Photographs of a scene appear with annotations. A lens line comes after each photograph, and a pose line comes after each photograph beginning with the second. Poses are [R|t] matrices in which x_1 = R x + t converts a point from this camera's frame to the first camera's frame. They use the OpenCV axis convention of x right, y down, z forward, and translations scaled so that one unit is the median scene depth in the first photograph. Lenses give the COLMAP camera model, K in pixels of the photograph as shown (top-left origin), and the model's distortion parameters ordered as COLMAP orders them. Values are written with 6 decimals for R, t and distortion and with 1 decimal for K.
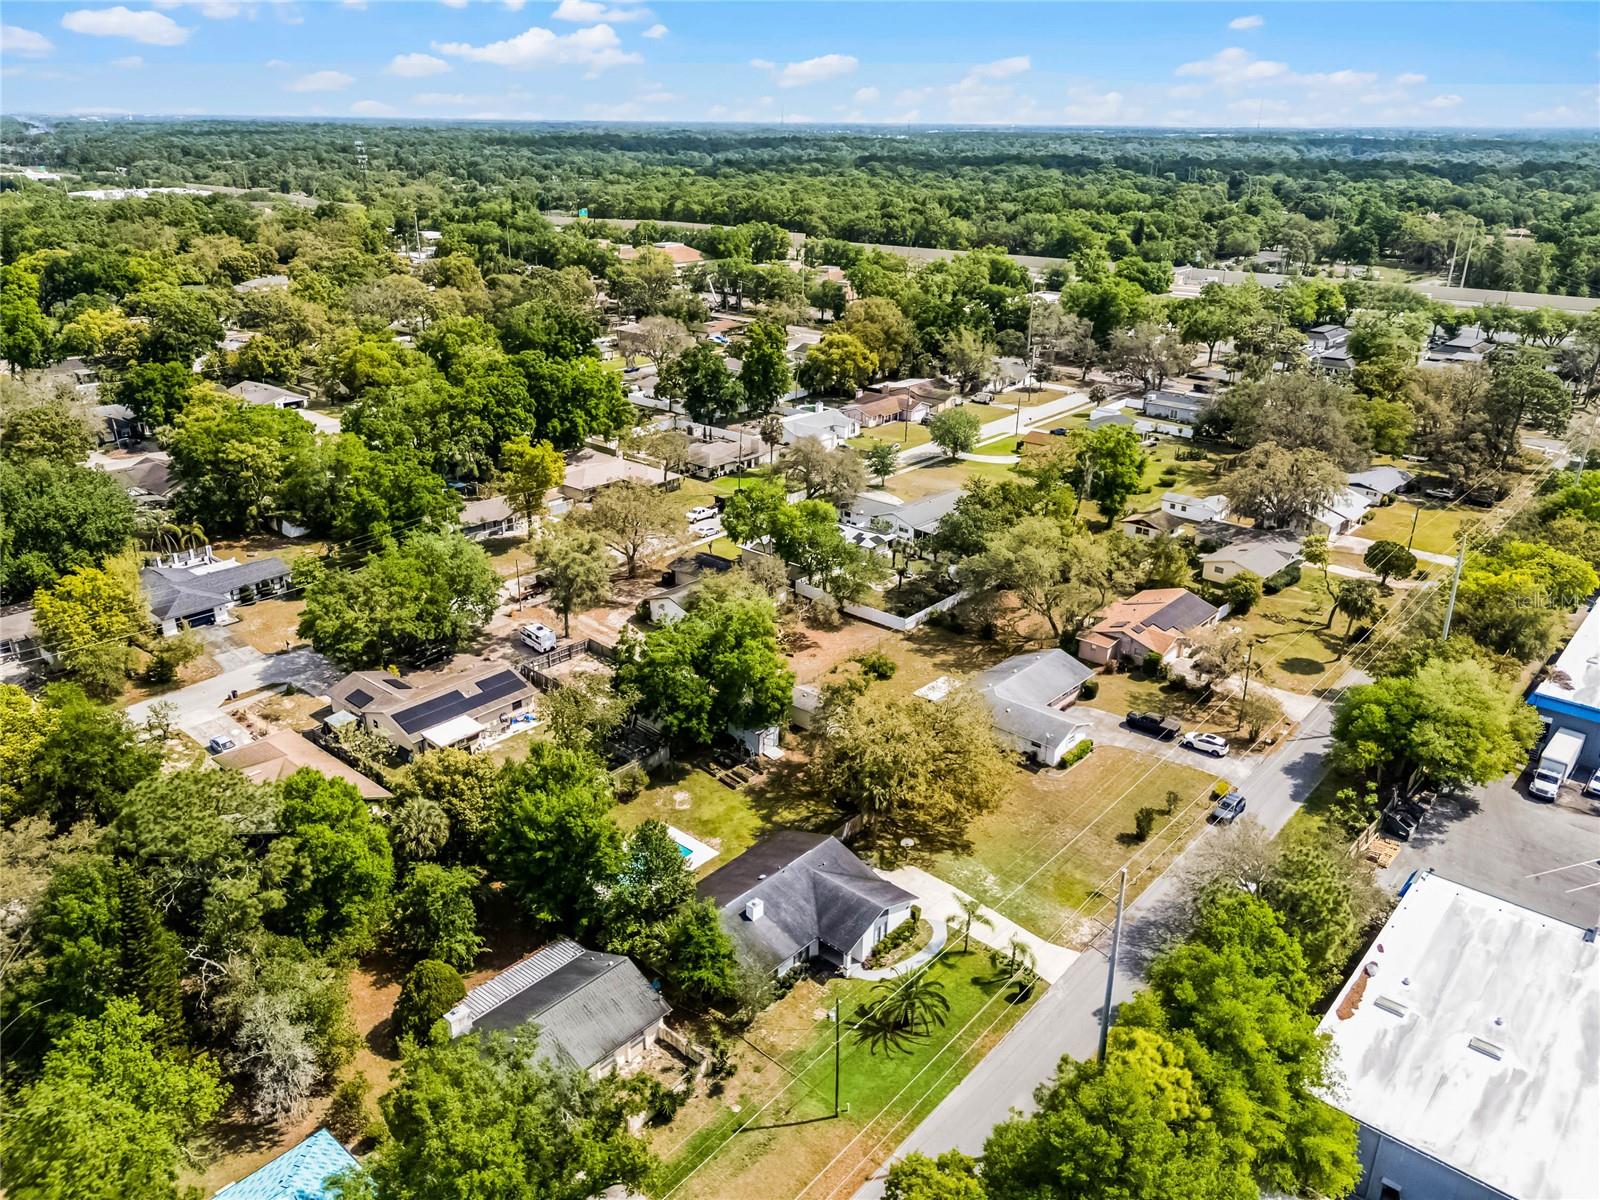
lens RADIAL K [[1171.4, 0, 796.9], [0, 1171.4, 592.1], [0, 0, 1]] dist [0.068247, -0.076577]
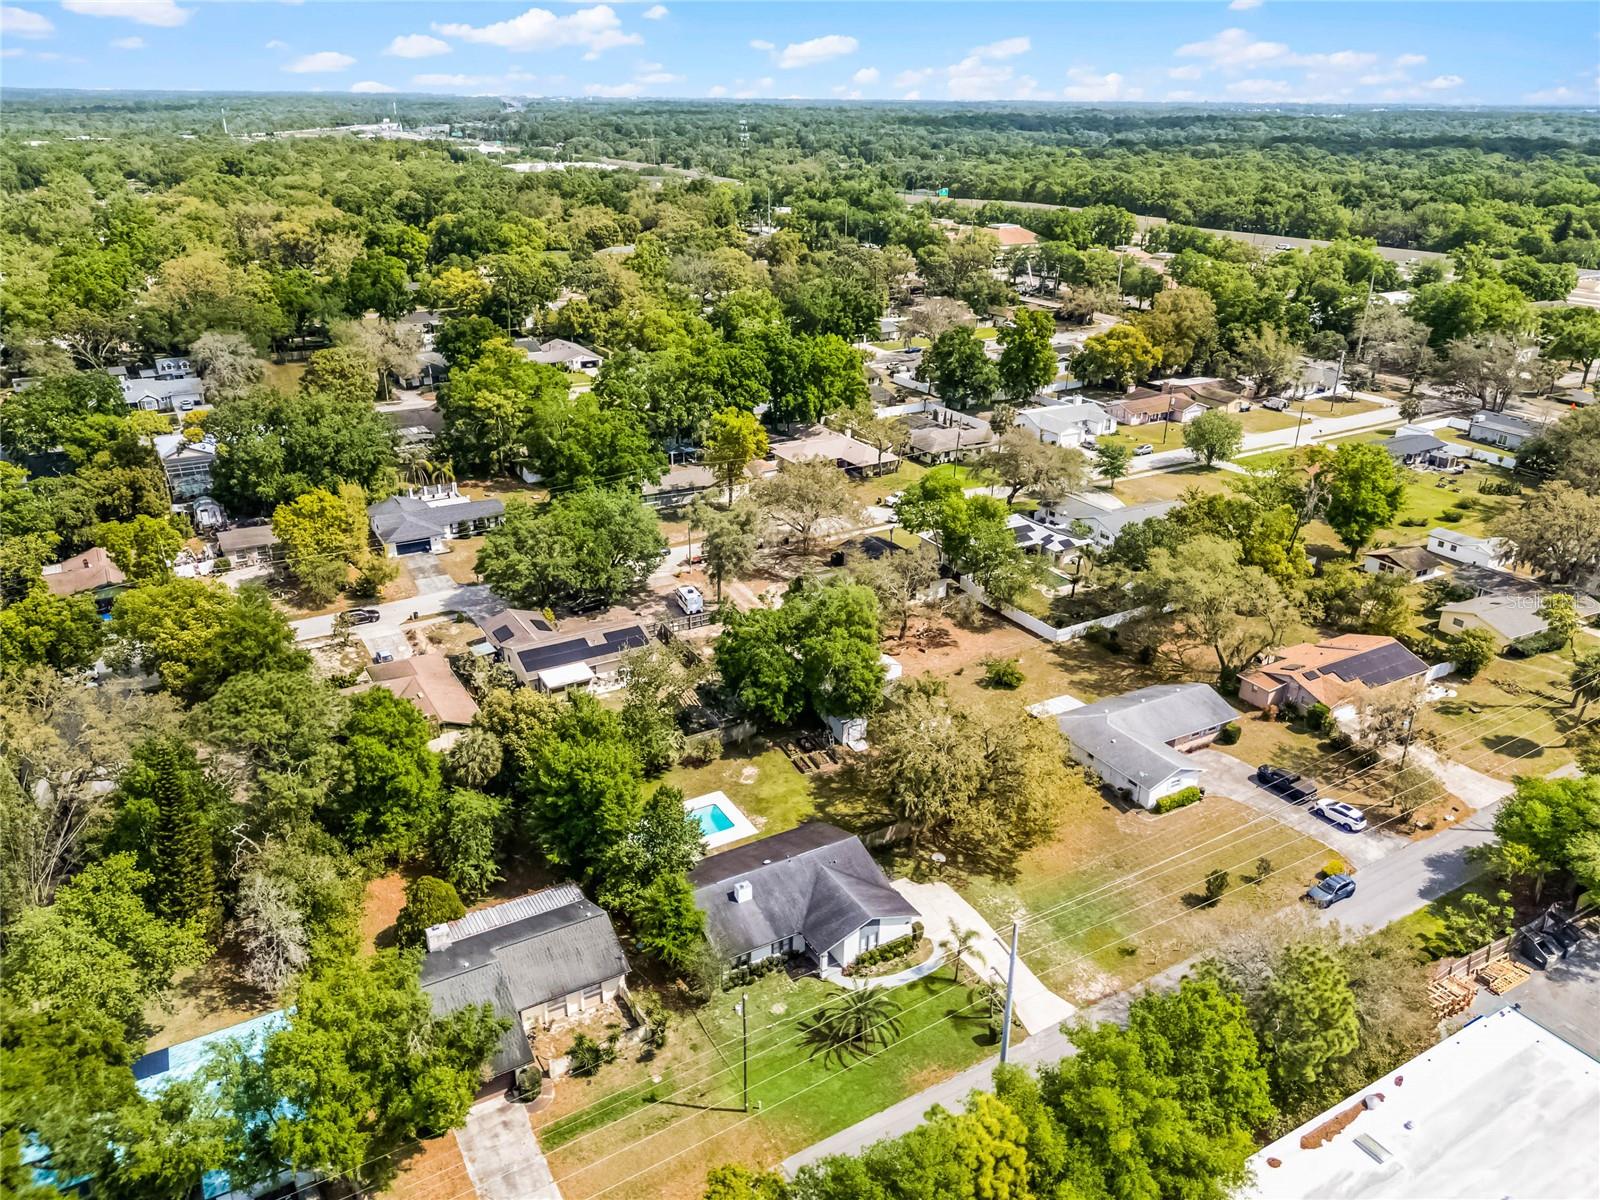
lens RADIAL K [[1171.4, 0, 796.9], [0, 1171.4, 592.1], [0, 0, 1]] dist [0.068247, -0.076577]
pose [[0.948569, 0.123316, -0.291564, 0.169868], [-0.118960, 0.992361, 0.032695, -0.013268], [0.293369, 0.003671, 0.955992, 0.037173]]
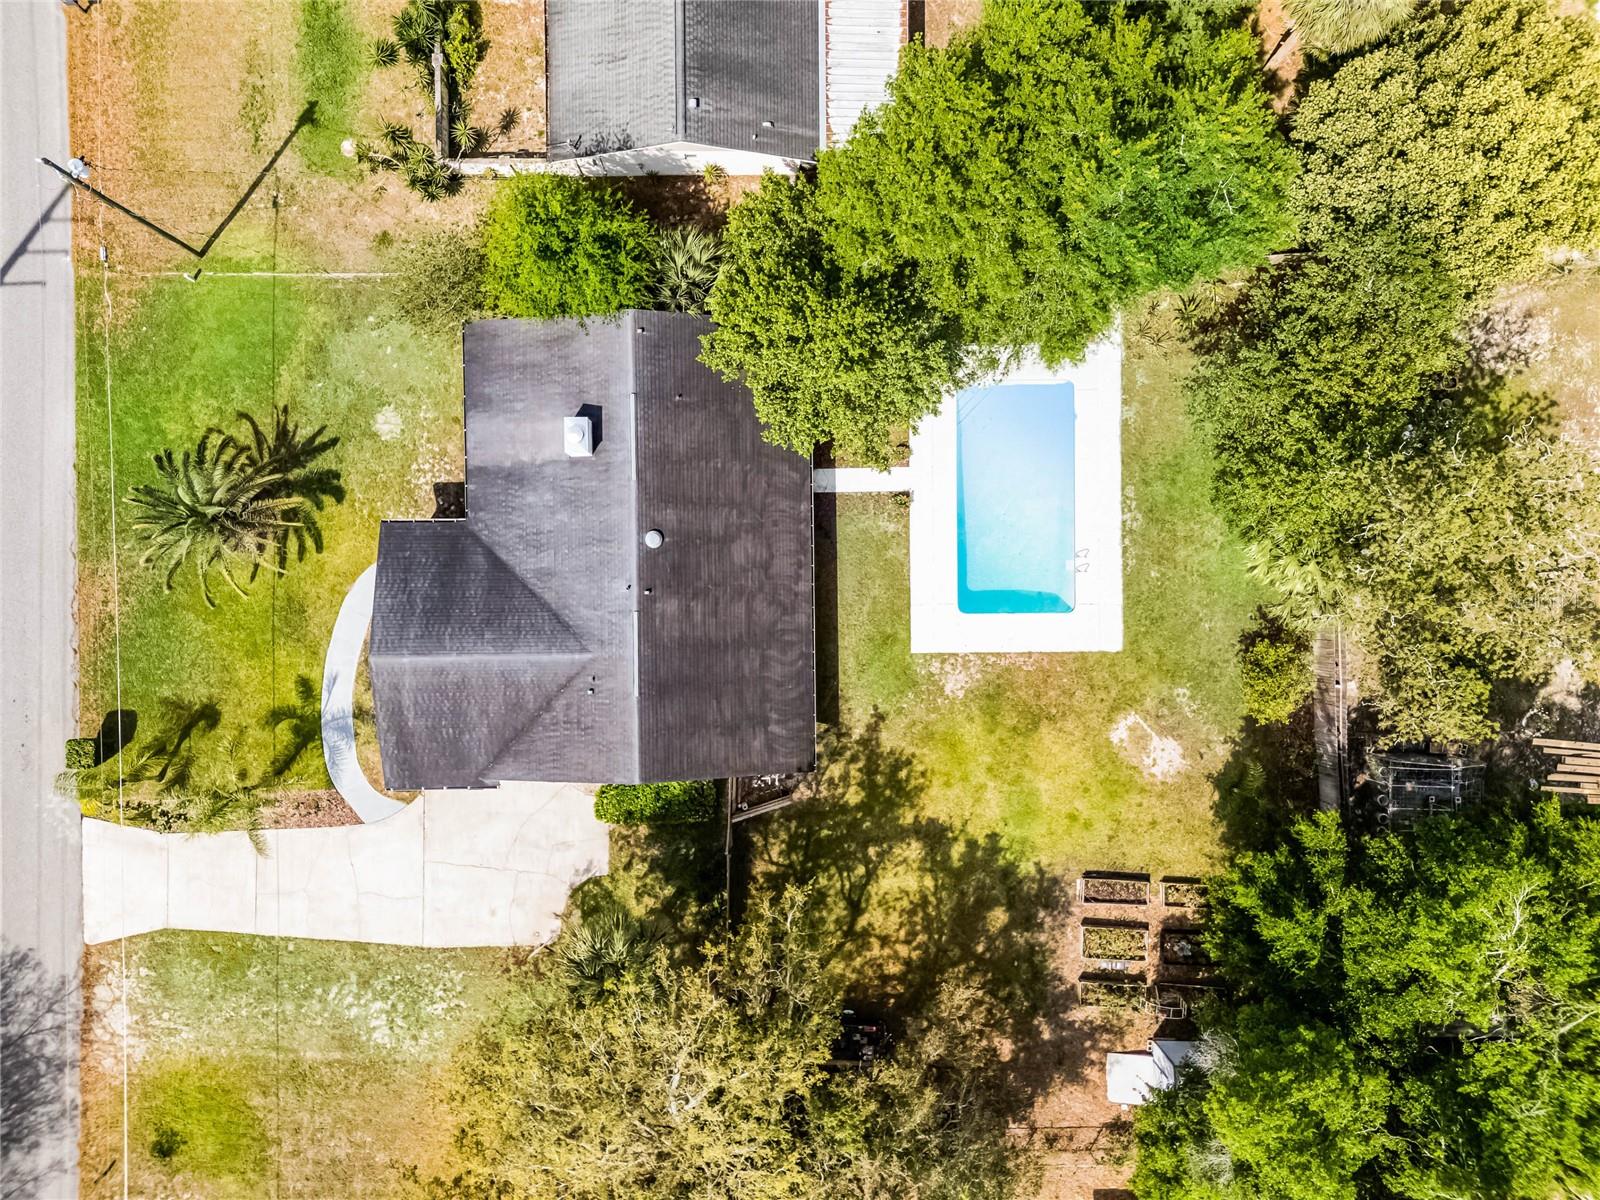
lens RADIAL K [[1216.2, 0, 793.2], [0, 1216.2, 581.7], [0, 0, 1]] dist [0.106315, -0.127092]
pose [[-0.740050, 0.672433, -0.012644, -0.033997], [-0.274677, -0.285030, 0.918319, -0.113760], [0.613904, 0.683075, 0.395638, 0.576141]]
